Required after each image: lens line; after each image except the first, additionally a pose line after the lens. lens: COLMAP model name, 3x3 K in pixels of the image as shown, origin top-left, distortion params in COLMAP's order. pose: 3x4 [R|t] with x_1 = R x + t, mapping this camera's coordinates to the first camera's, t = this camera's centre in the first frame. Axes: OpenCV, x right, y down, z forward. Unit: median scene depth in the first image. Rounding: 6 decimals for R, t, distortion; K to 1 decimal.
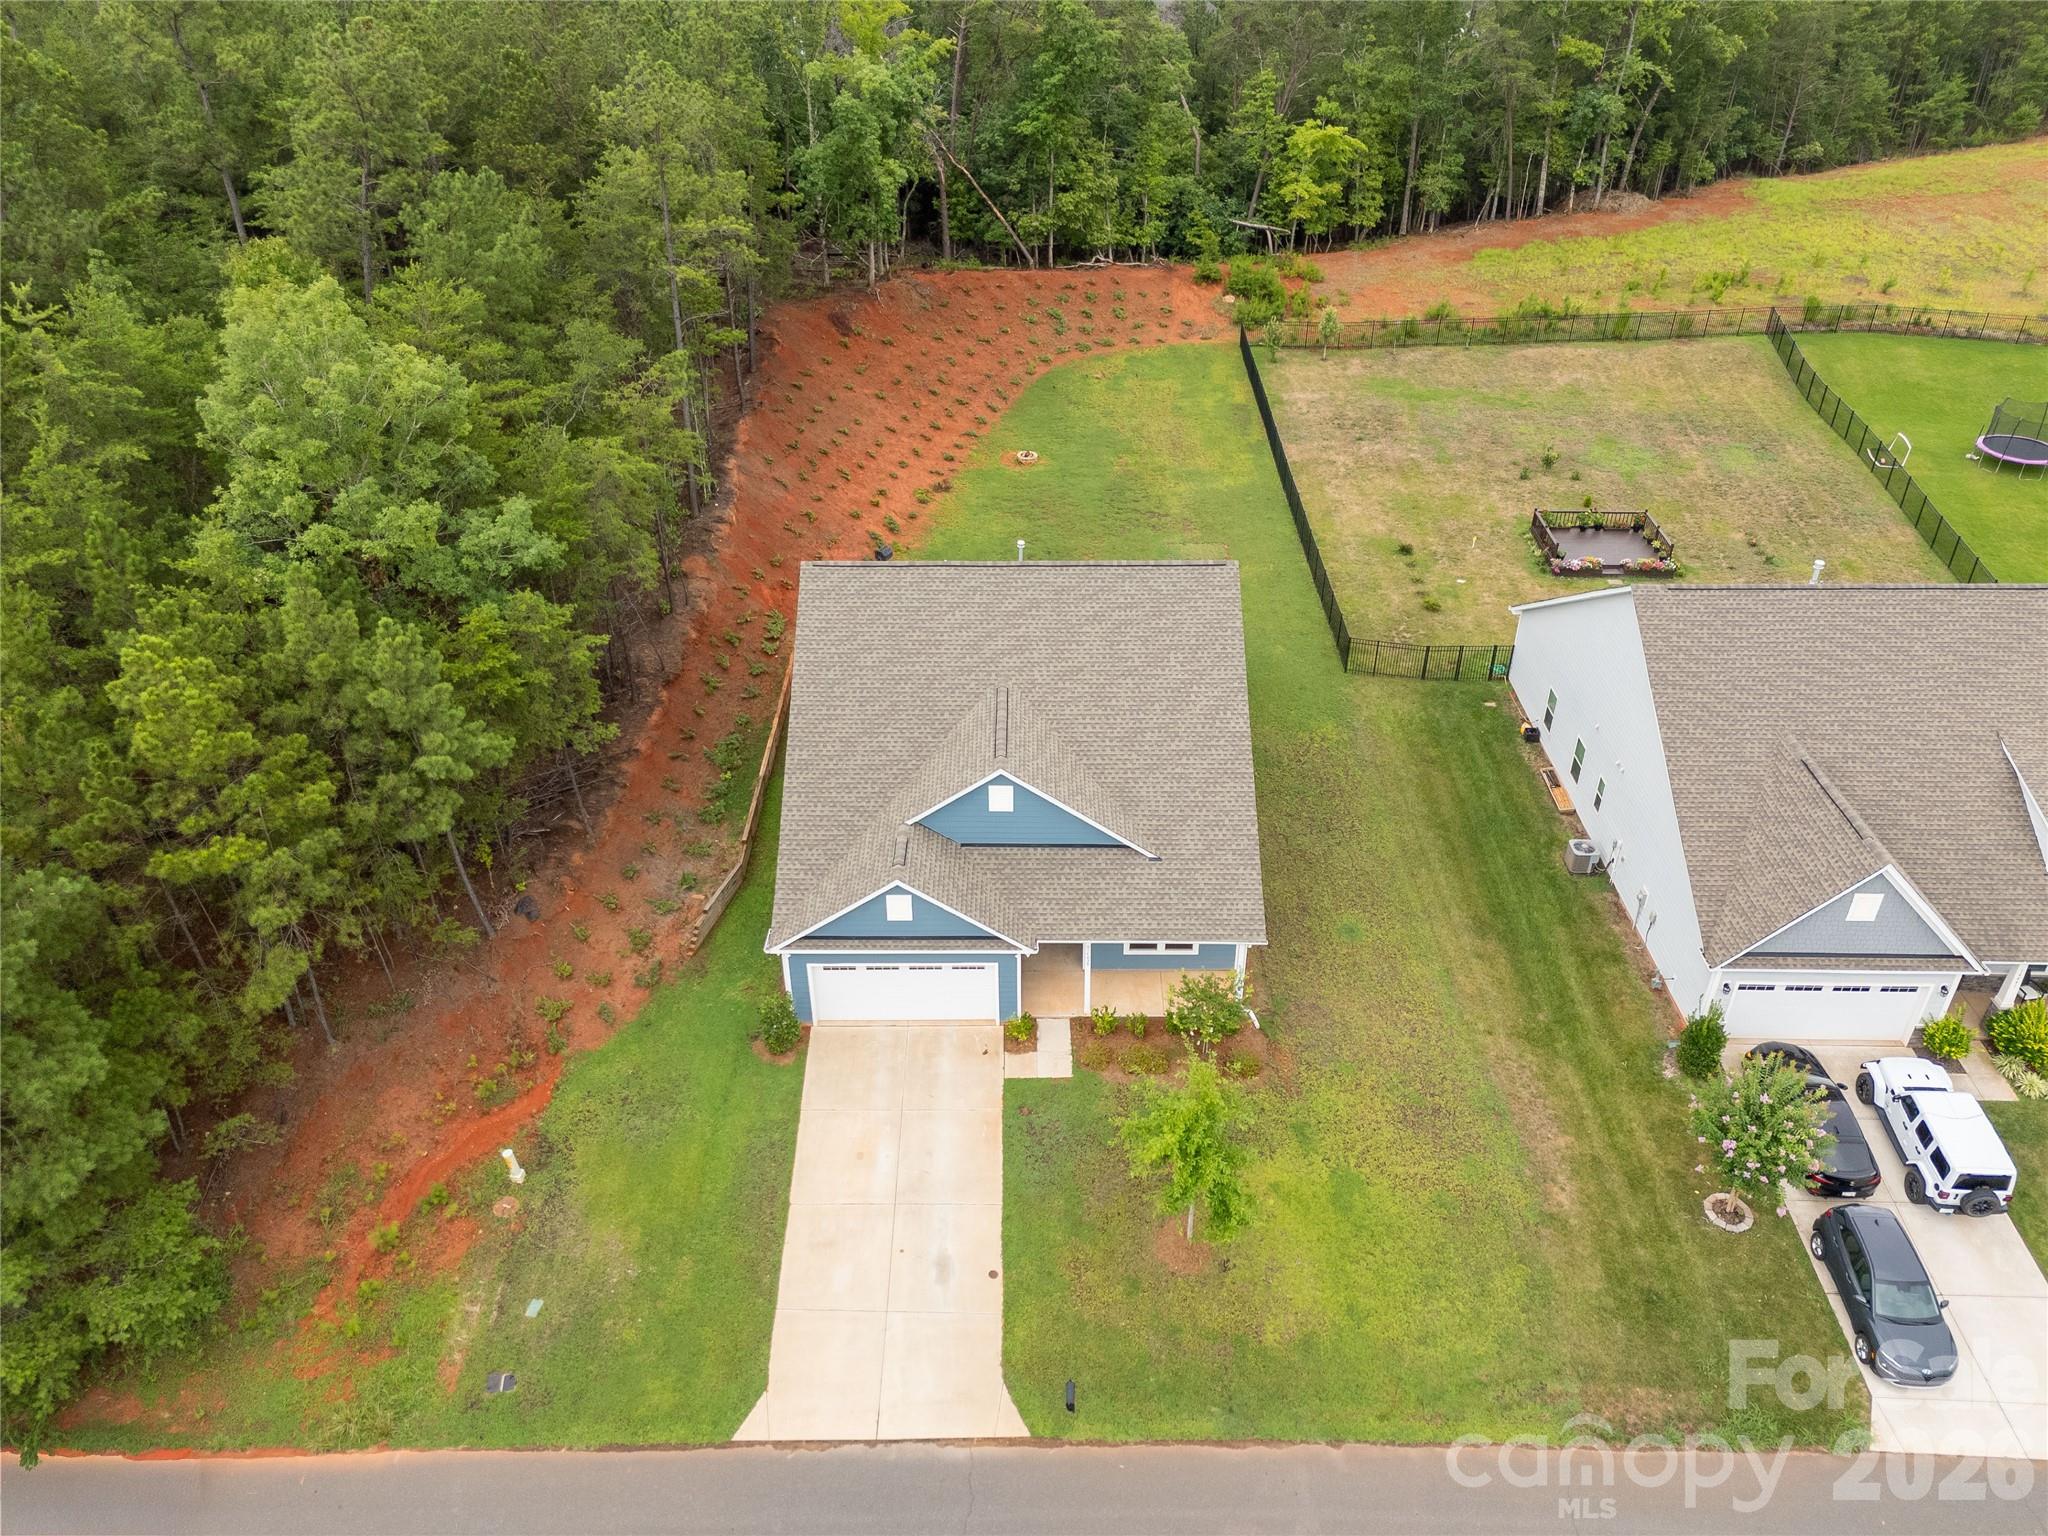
lens RADIAL K [[1502.5, 0, 1020.4], [0, 1502.5, 775.9], [0, 0, 1]] dist [0.075367, -0.067502]
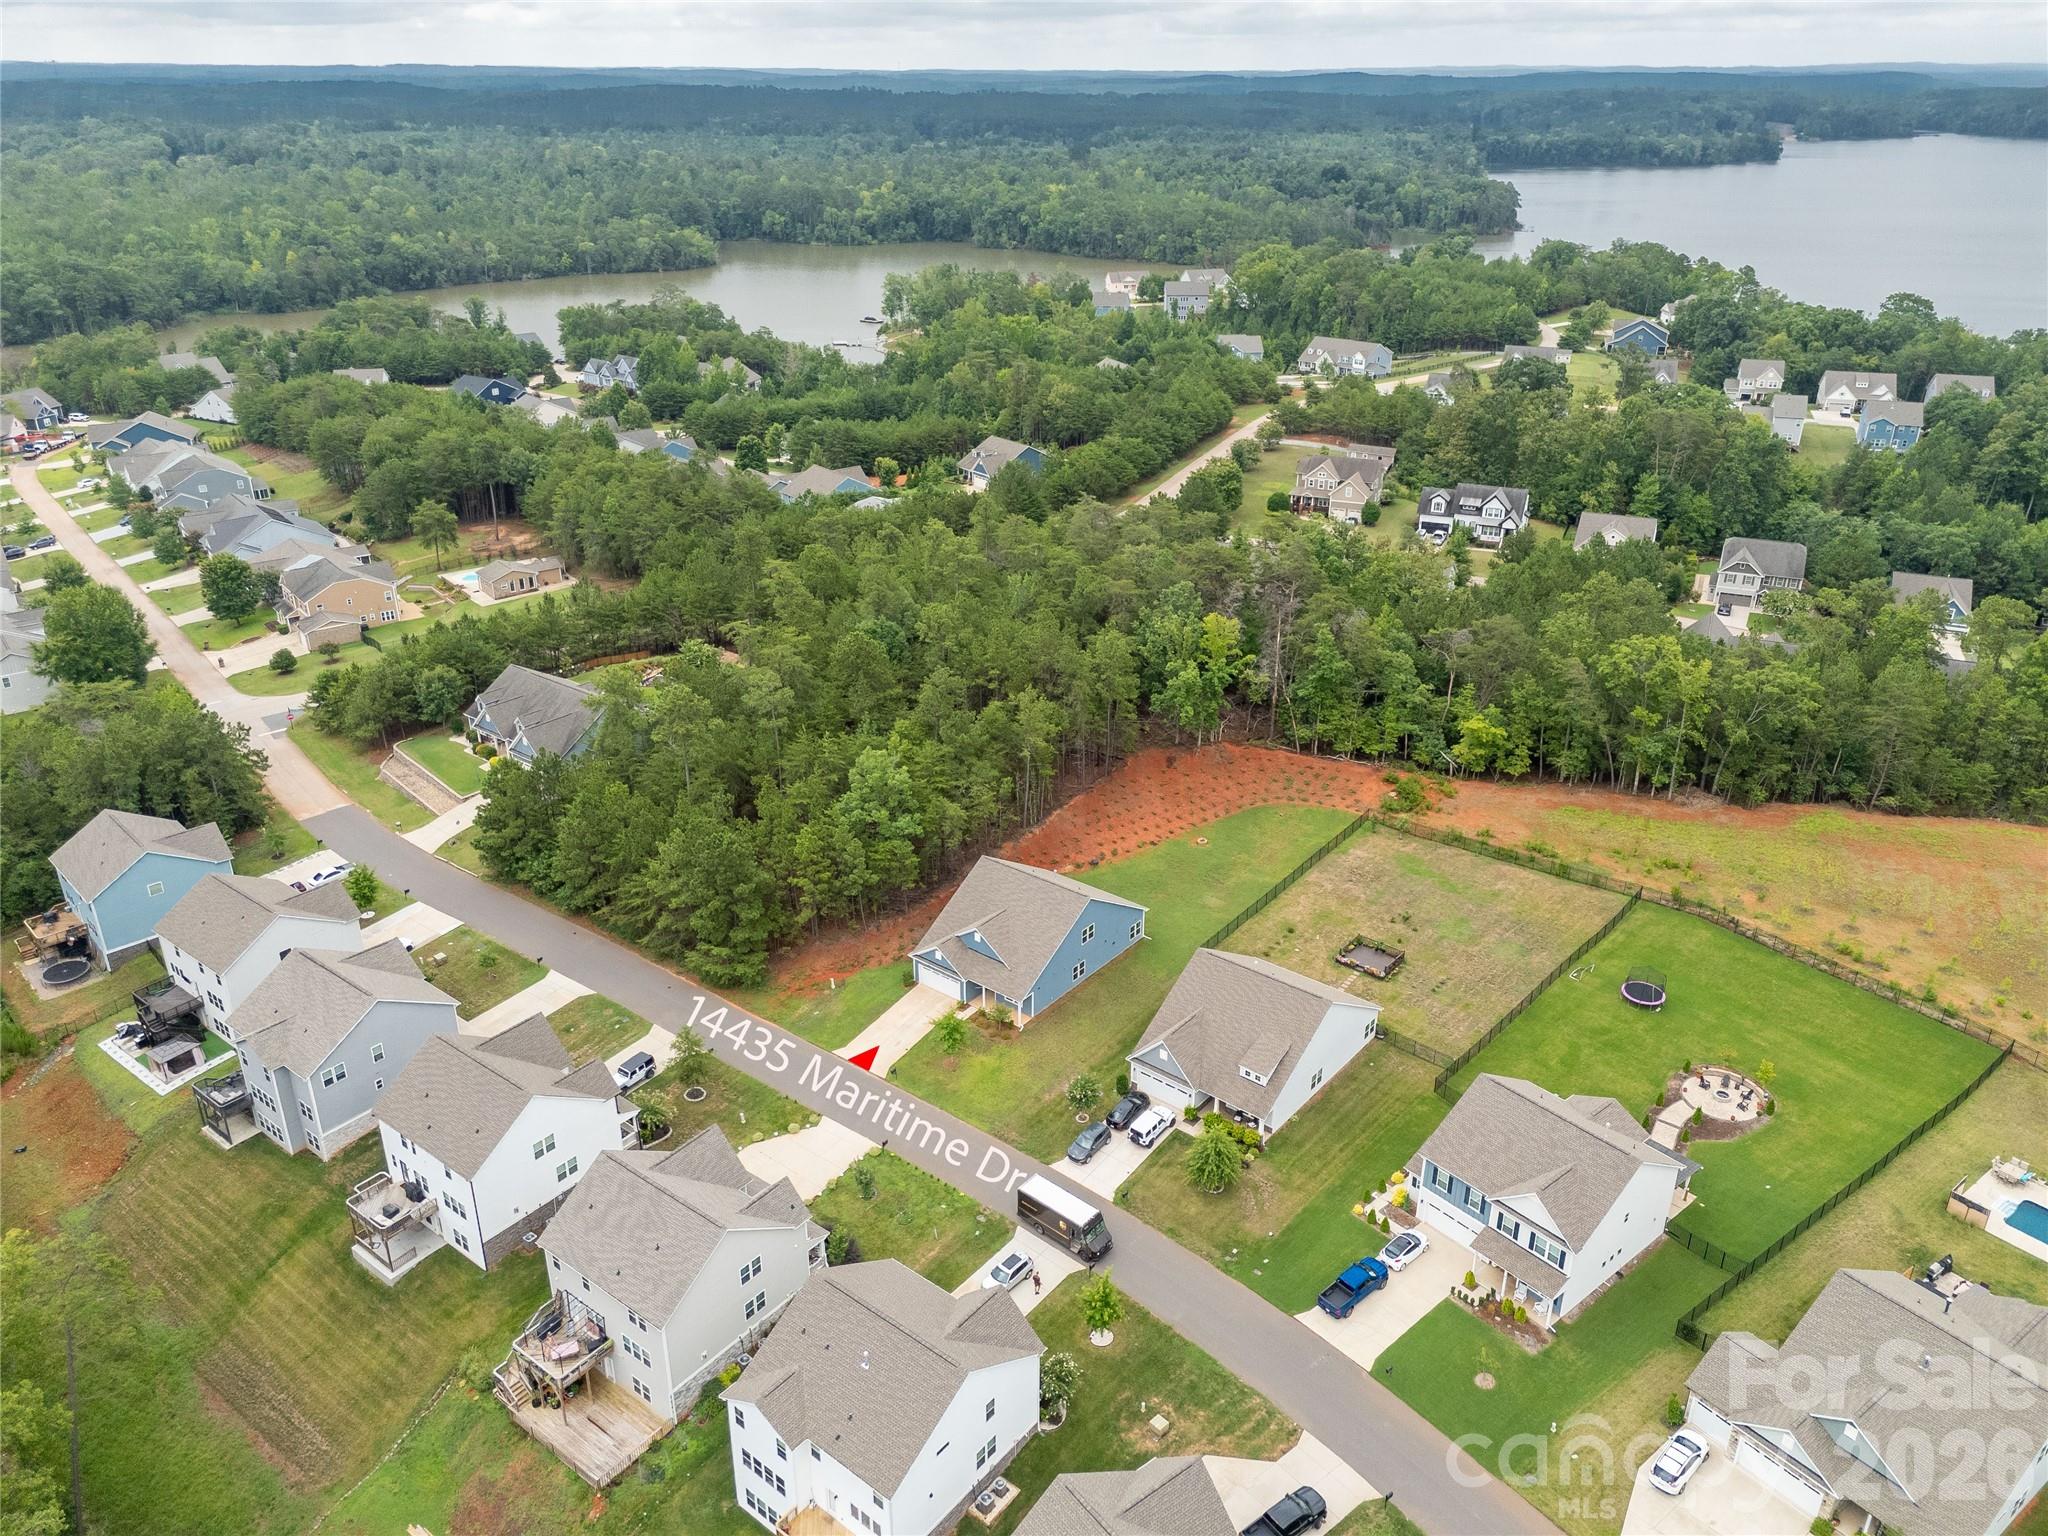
lens RADIAL K [[1502.5, 0, 1019.8], [0, 1502.5, 762.5], [0, 0, 1]] dist [0.075367, -0.067502]
pose [[0.783177, 0.261322, -0.564220, 1.737872], [-0.343855, 0.938045, -0.042833, -0.225421], [0.518070, 0.227556, 0.824513, -1.716968]]
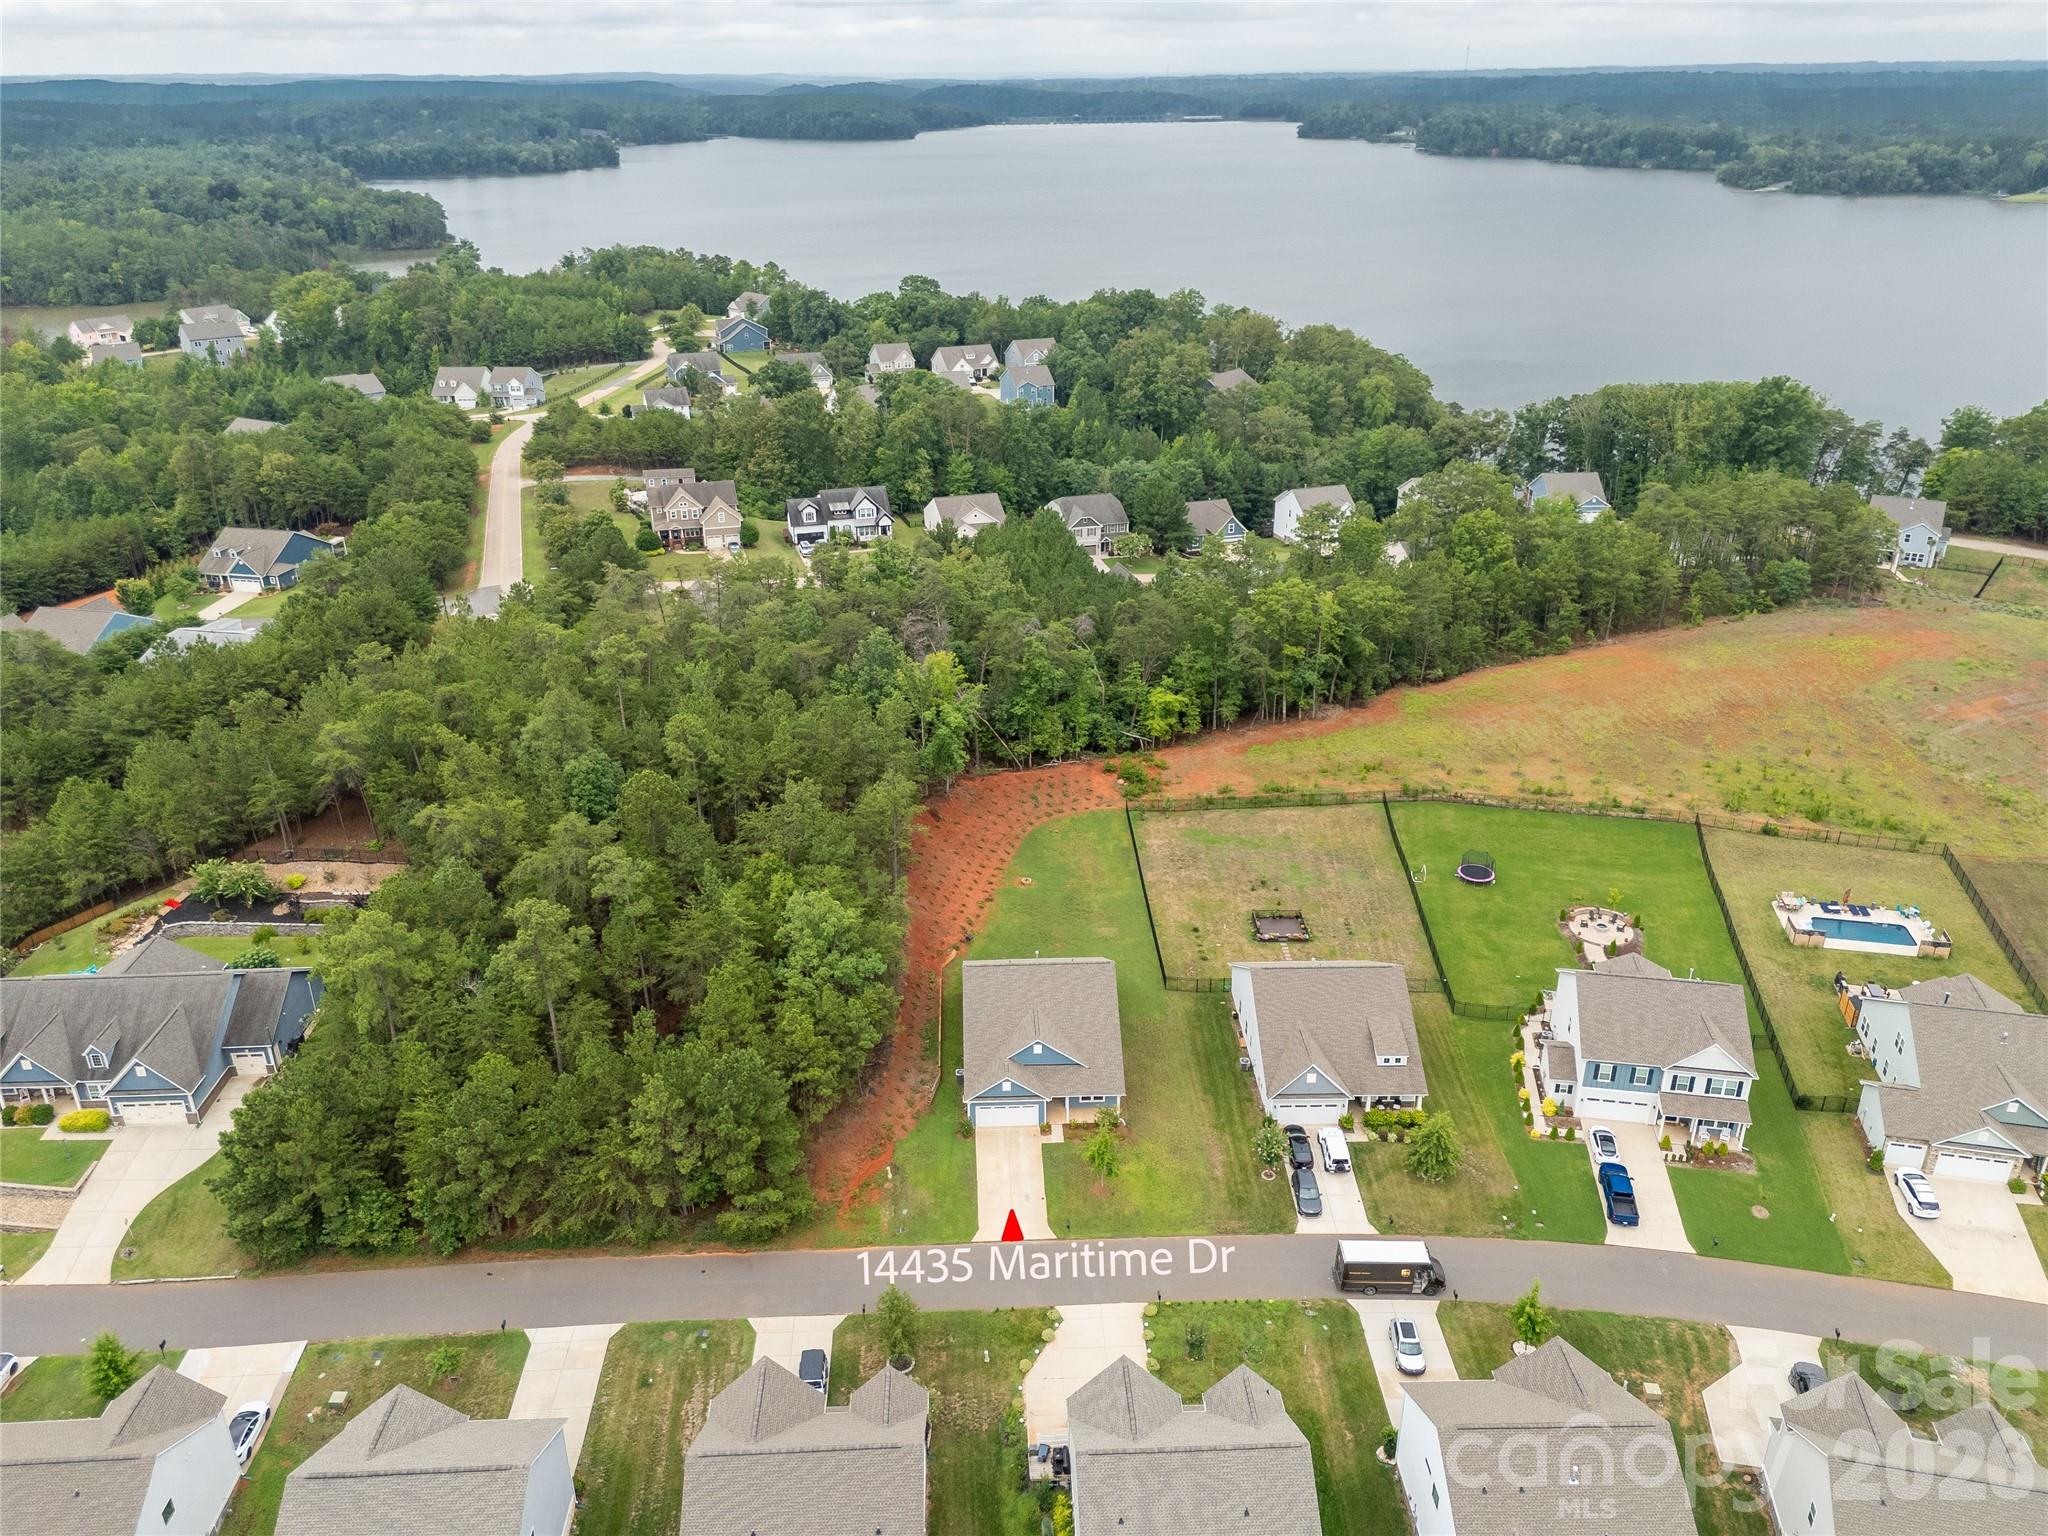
lens RADIAL K [[1502.5, 0, 1013.3], [0, 1502.5, 774.4], [0, 0, 1]] dist [0.075367, -0.067502]
pose [[0.999213, -0.019801, 0.034373, -0.143883], [0.024688, 0.988656, -0.148158, -0.078139], [-0.031049, 0.148890, 0.988366, -1.937743]]
